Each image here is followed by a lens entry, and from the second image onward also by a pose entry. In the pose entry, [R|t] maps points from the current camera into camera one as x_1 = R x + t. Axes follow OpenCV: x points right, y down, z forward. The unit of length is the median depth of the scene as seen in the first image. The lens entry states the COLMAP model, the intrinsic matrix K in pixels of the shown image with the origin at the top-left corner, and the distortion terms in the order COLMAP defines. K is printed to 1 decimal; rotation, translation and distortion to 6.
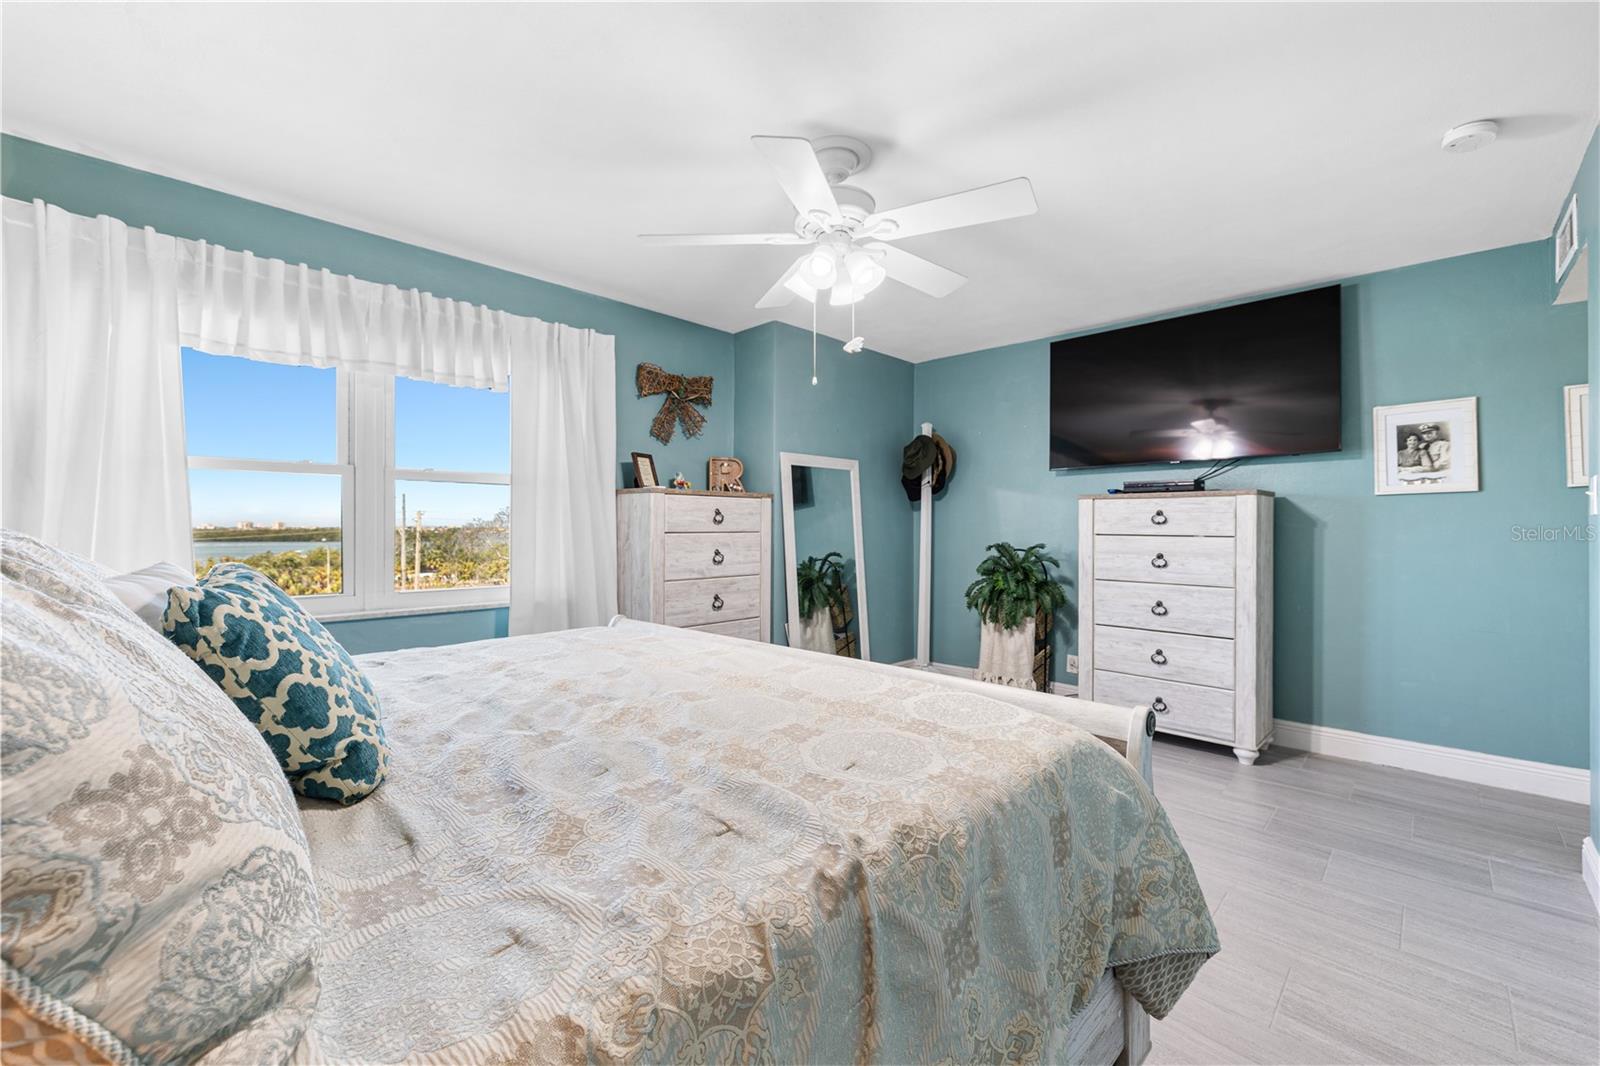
lens RADIAL K [[676.6, 0, 794.8], [0, 676.6, 530.4], [0, 0, 1]] dist [0.000071, -0.000565]
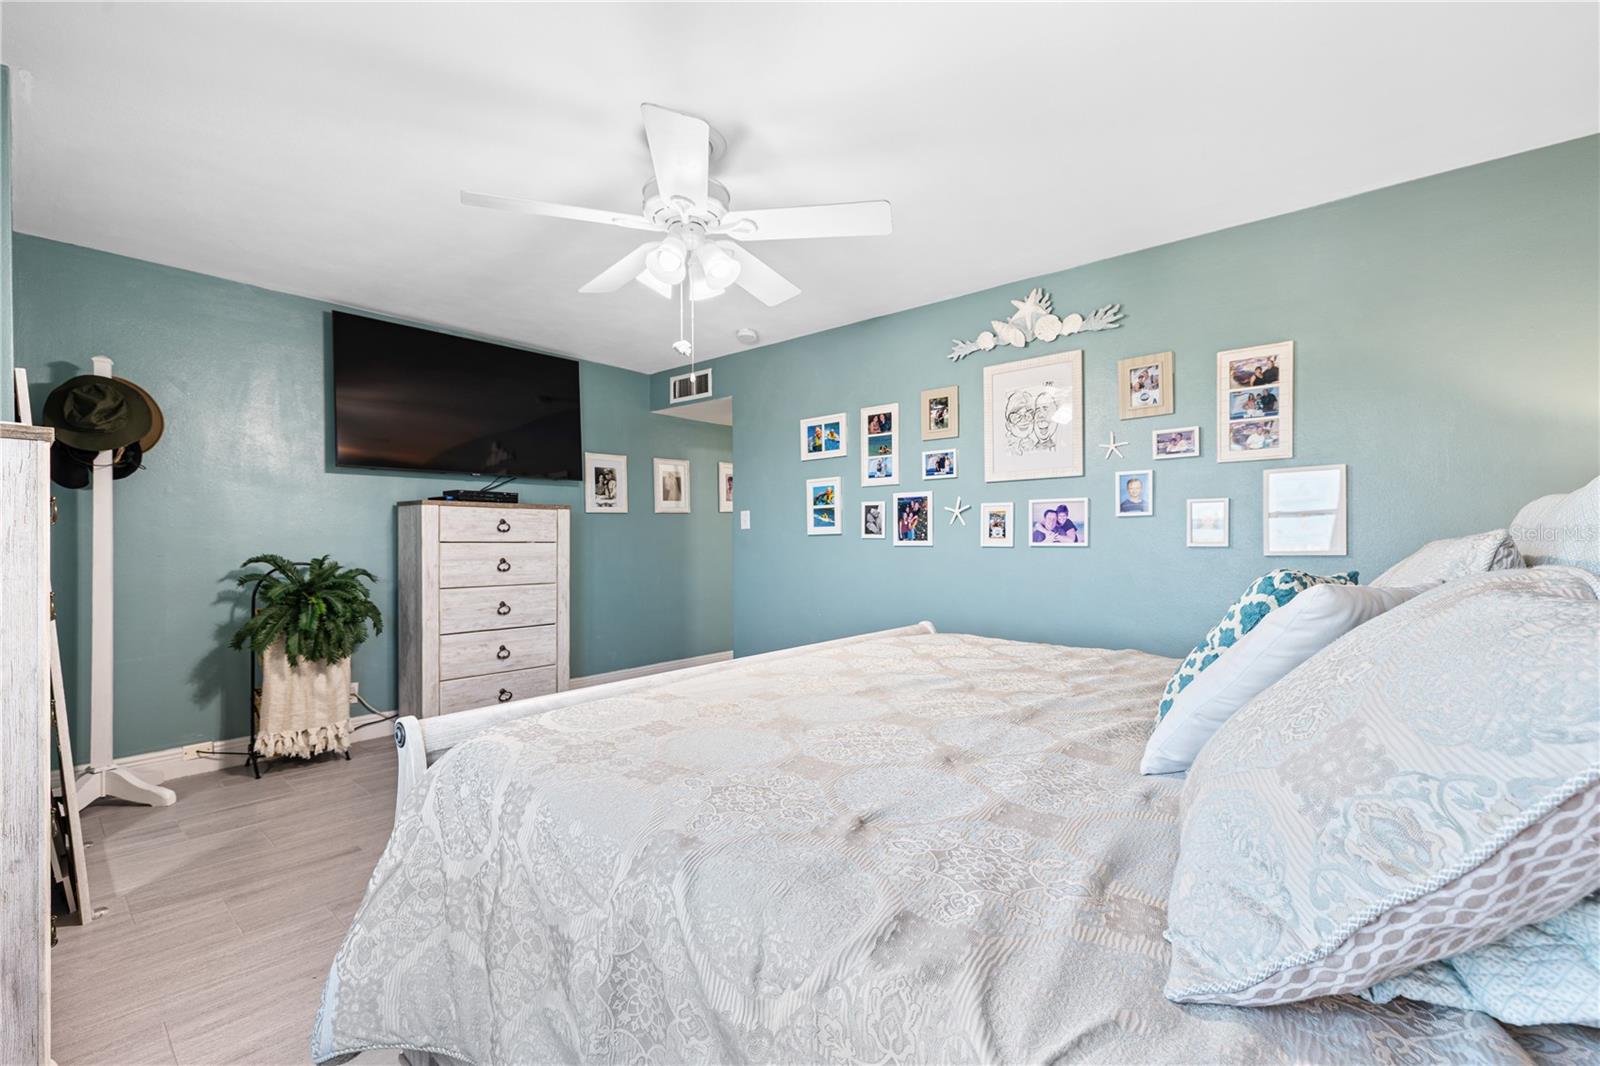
lens RADIAL K [[676.6, 0, 798.1], [0, 676.6, 533.3], [0, 0, 1]] dist [0.000071, -0.000565]
pose [[-0.066068, -0.001744, 0.997814, -0.606525], [-0.002716, 0.999995, 0.001568, -0.010121], [-0.997811, -0.002606, -0.066072, 0.609742]]
